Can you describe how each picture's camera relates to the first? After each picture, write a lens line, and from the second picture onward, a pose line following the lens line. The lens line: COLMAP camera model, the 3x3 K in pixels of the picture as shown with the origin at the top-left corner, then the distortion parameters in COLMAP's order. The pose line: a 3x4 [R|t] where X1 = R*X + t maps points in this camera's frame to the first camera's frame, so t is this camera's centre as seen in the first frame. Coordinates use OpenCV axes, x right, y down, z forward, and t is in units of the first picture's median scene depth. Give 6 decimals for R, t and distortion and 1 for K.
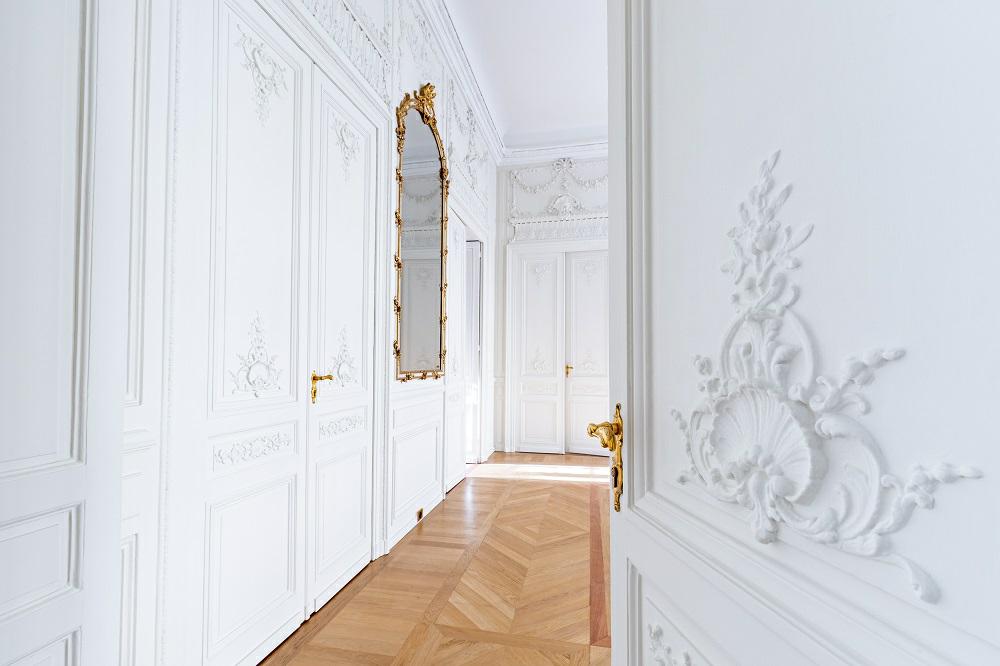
lens RADIAL K [[441.7, 0, 503.5], [0, 441.7, 343.2], [0, 0, 1]] dist [0.001806, 0.000231]
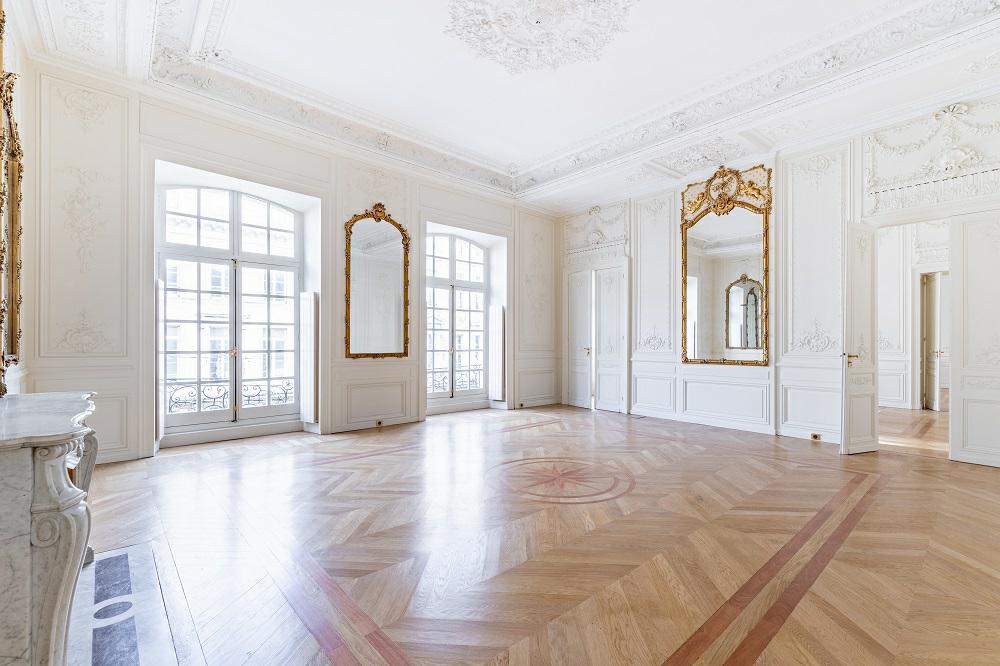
lens RADIAL K [[452.2, 0, 500.0], [0, 452.2, 333.0], [0, 0, 1]] dist [0.001221, -0.000031]
pose [[0.802876, -0.008096, -0.596091, -0.121546], [0.013609, 0.999896, 0.004749, -0.021701], [0.595990, -0.011925, 0.802903, -0.530577]]
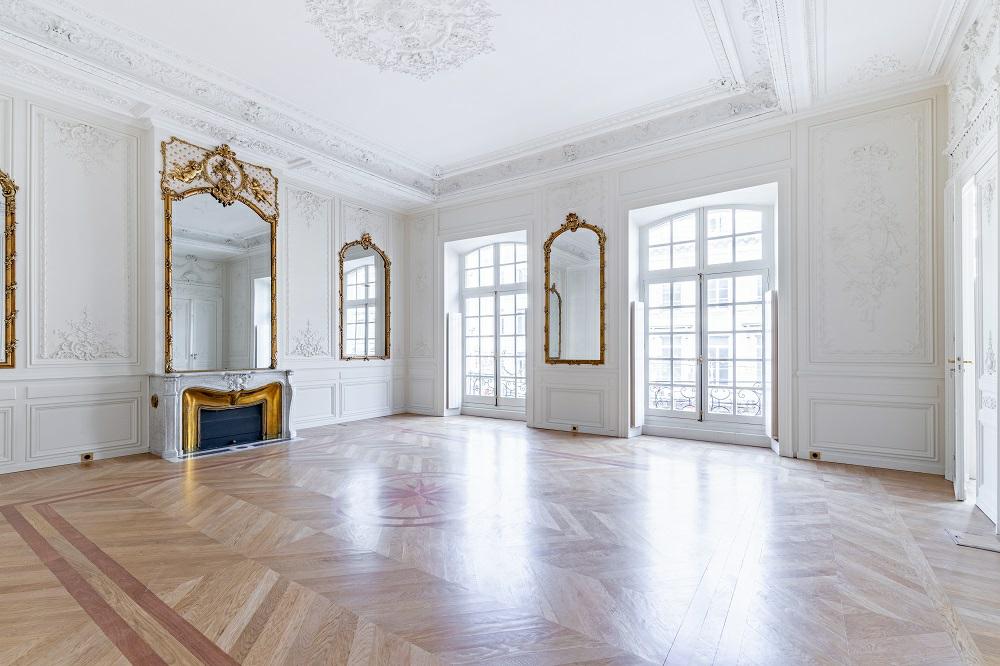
lens RADIAL K [[441.7, 0, 503.5], [0, 441.7, 343.2], [0, 0, 1]] dist [0.001806, 0.000231]
pose [[-0.402902, -0.013584, -0.915142, 0.337475], [0.029922, 0.999160, -0.028004, 0.064327], [0.914754, -0.038666, -0.402157, 1.943295]]
